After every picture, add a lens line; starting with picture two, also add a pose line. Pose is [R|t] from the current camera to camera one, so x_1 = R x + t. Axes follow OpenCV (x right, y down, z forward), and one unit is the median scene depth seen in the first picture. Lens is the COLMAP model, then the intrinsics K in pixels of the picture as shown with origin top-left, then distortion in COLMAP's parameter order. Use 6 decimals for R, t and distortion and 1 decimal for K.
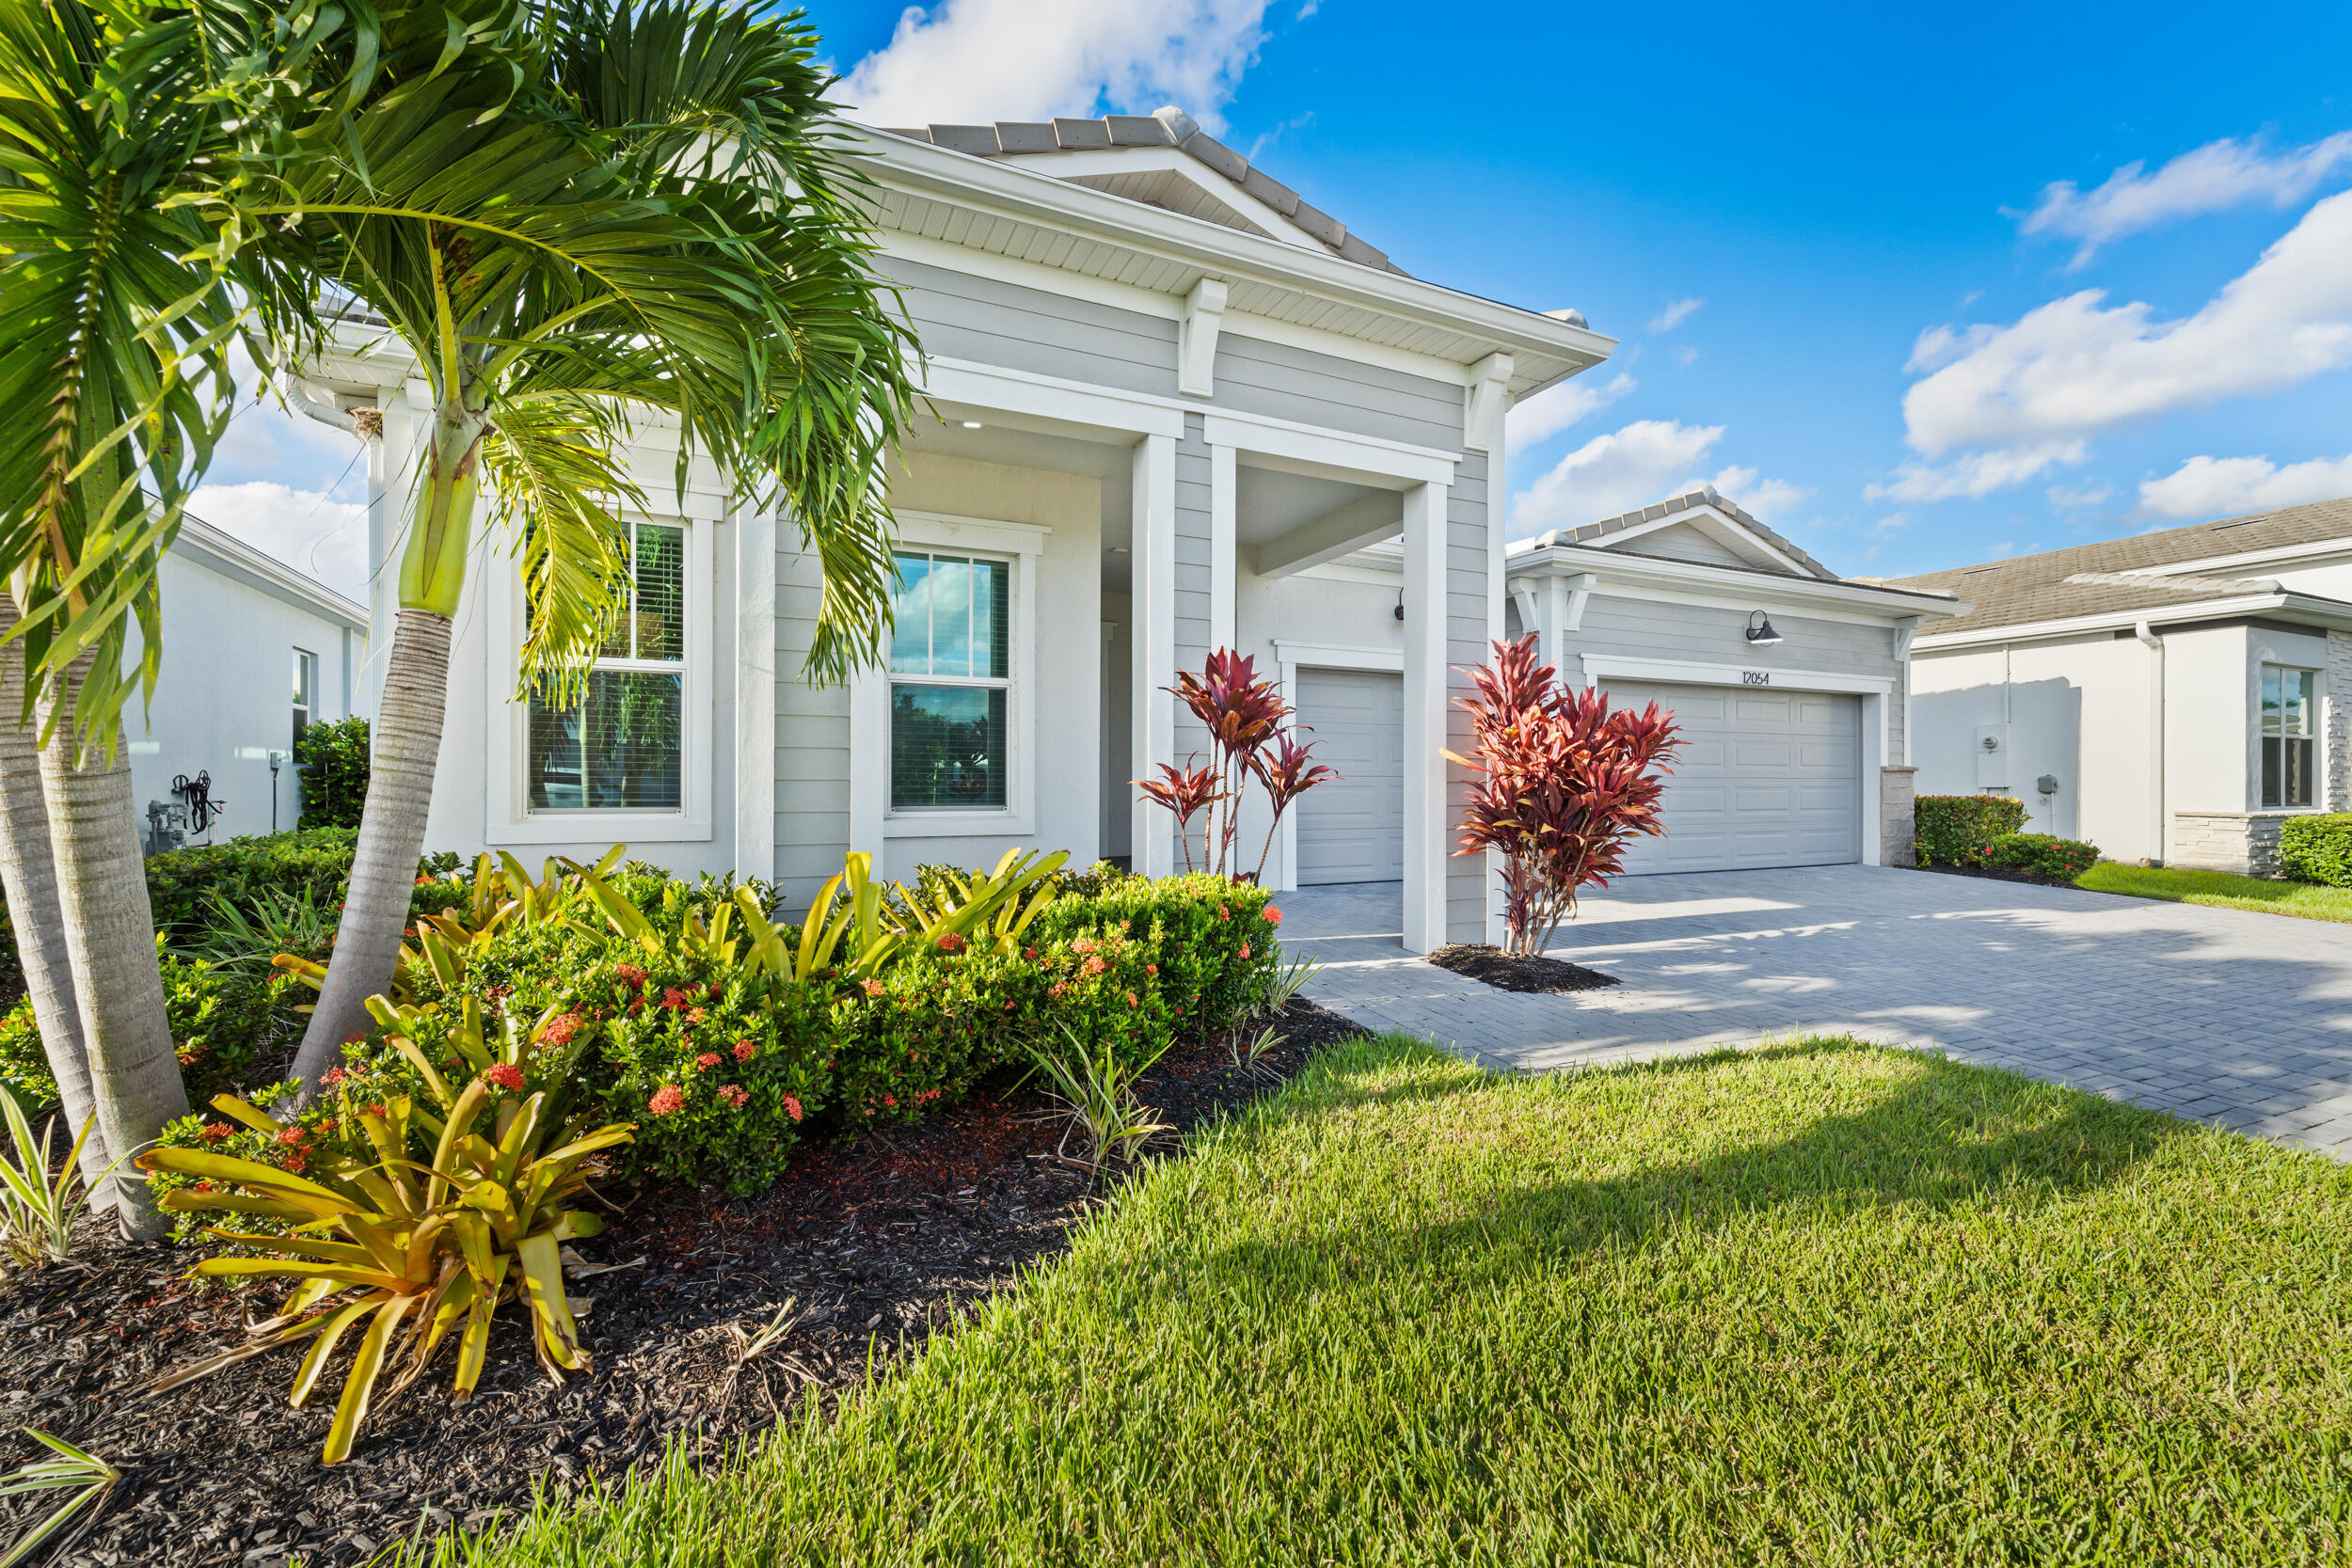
lens RADIAL K [[954.9, 0, 1168.1], [0, 954.9, 783.5], [0, 0, 1]] dist [0.003566, -0.000976]
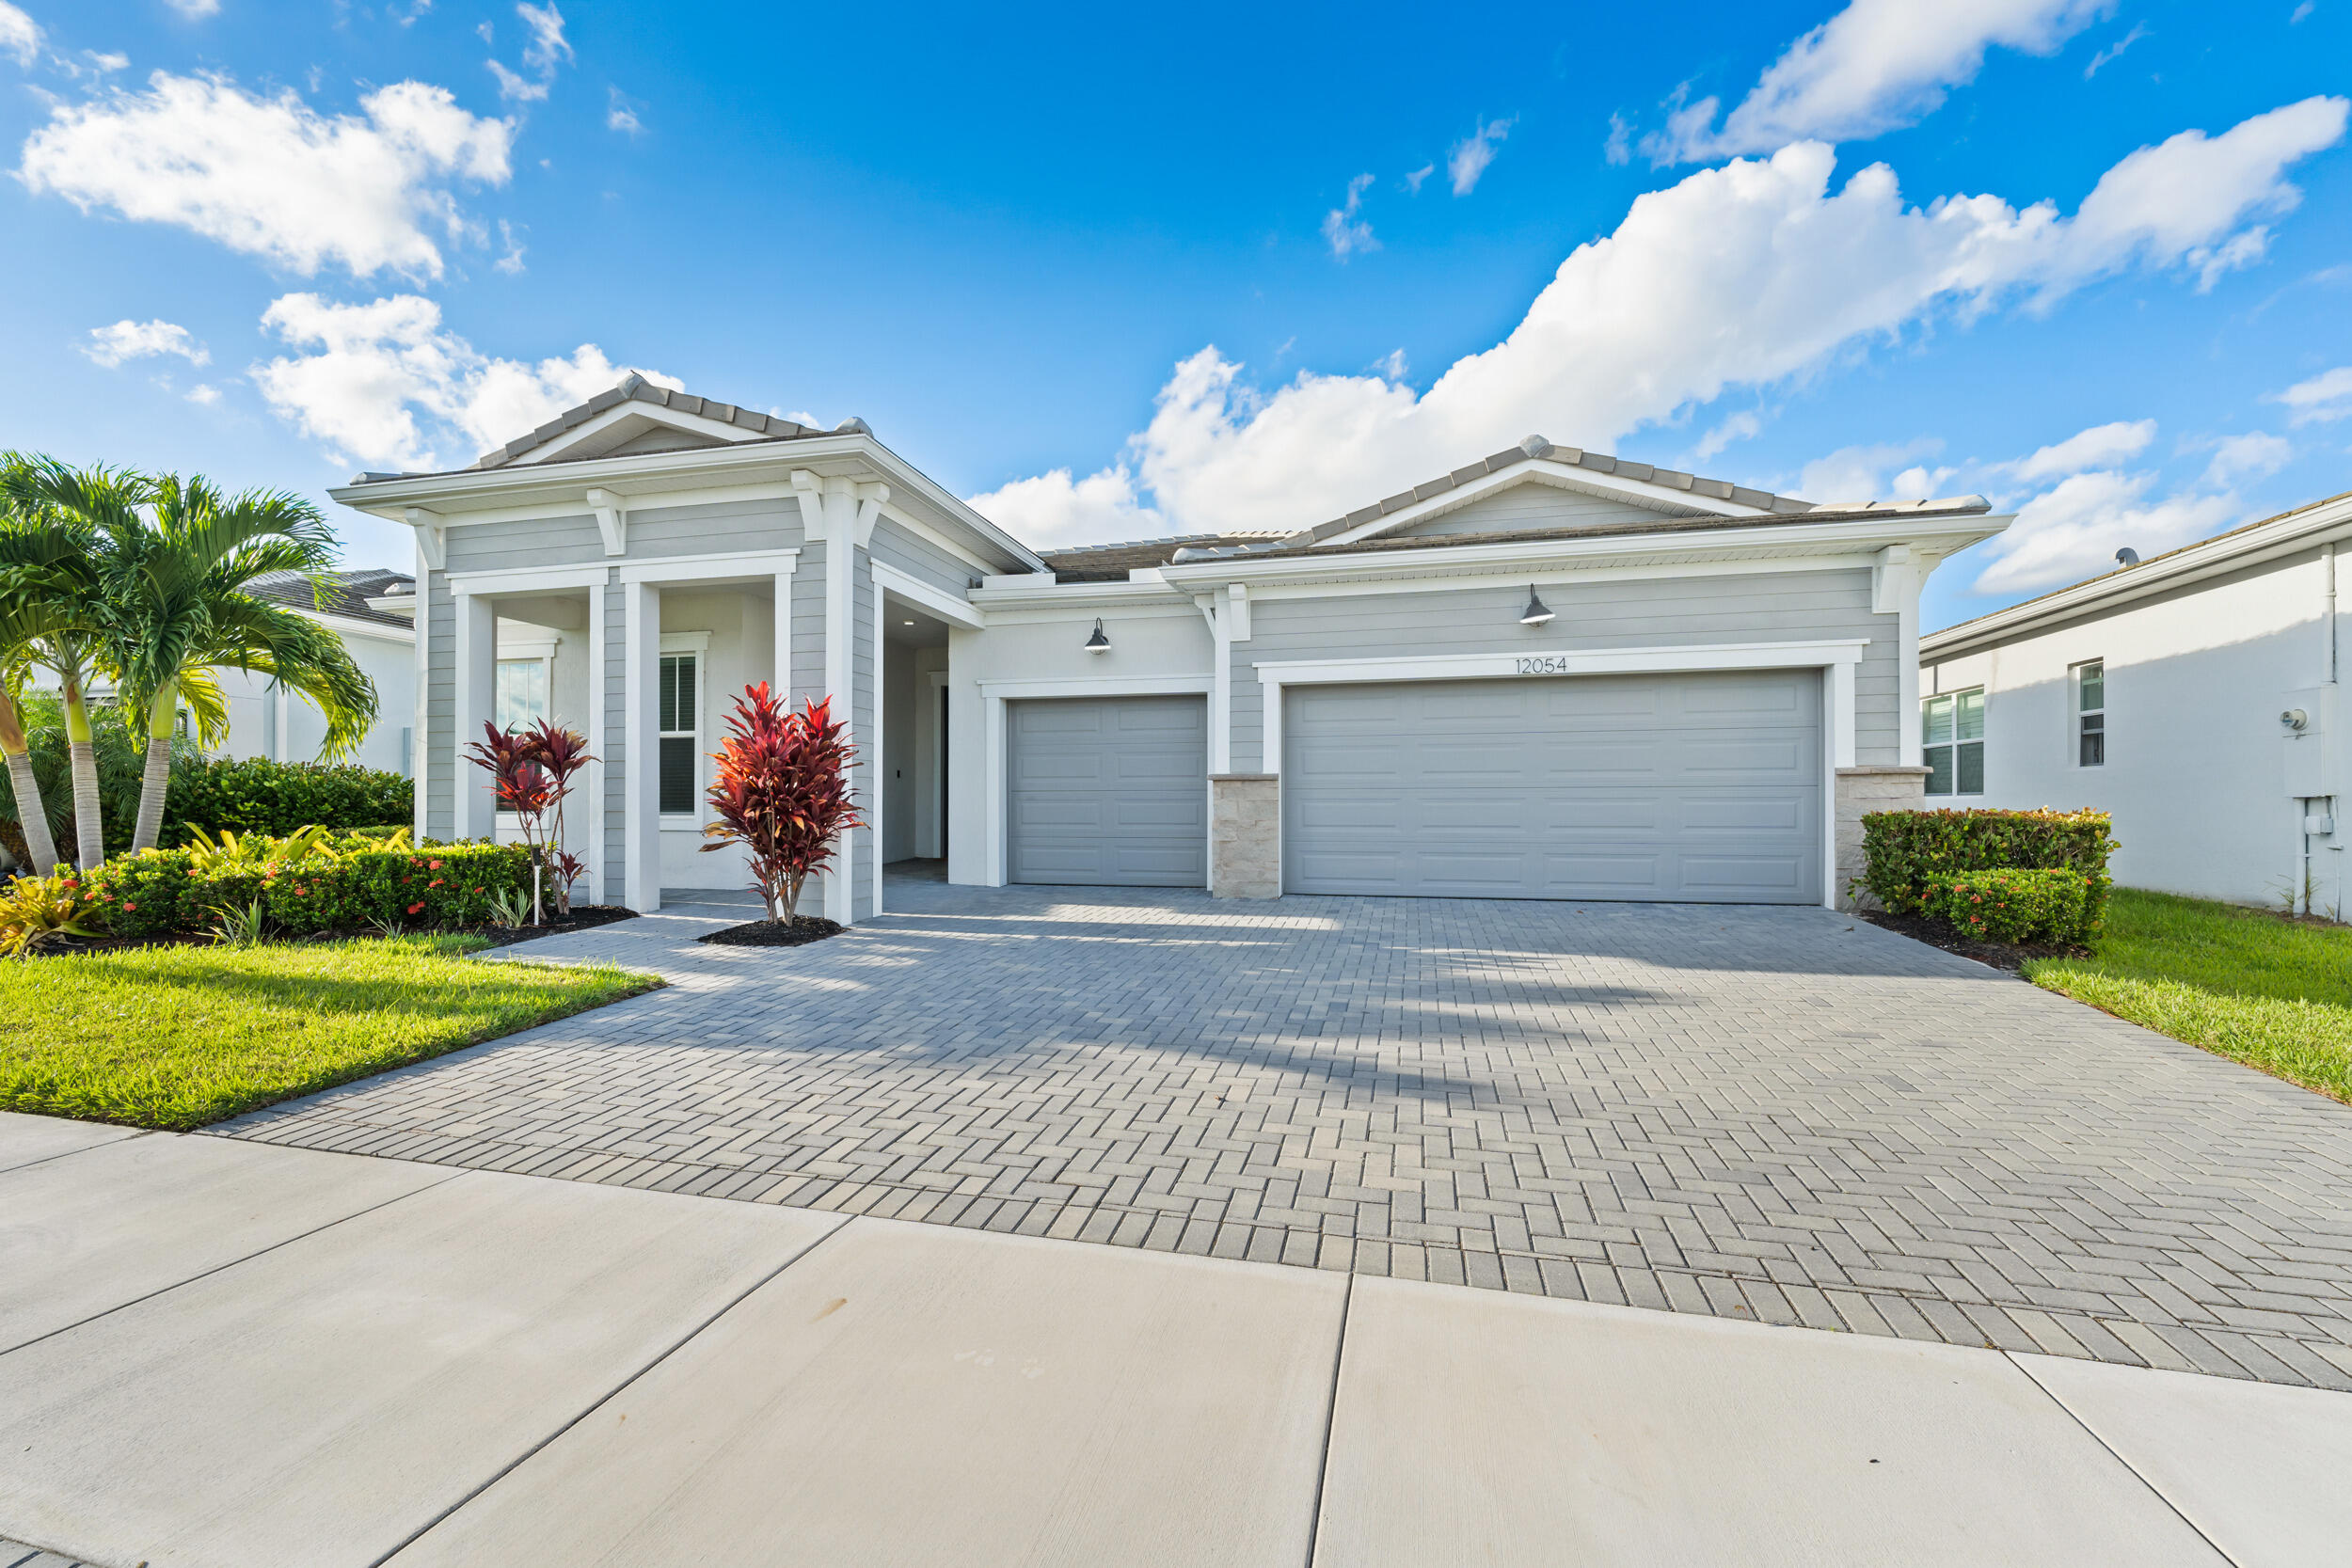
lens RADIAL K [[954.9, 0, 1114.0], [0, 954.9, 825.5], [0, 0, 1]] dist [0.003566, -0.000976]
pose [[0.772715, 0.003205, -0.634745, 0.869635], [0.000688, 0.999982, 0.005887, 0.021504], [0.634753, -0.004986, 0.772699, 0.141967]]
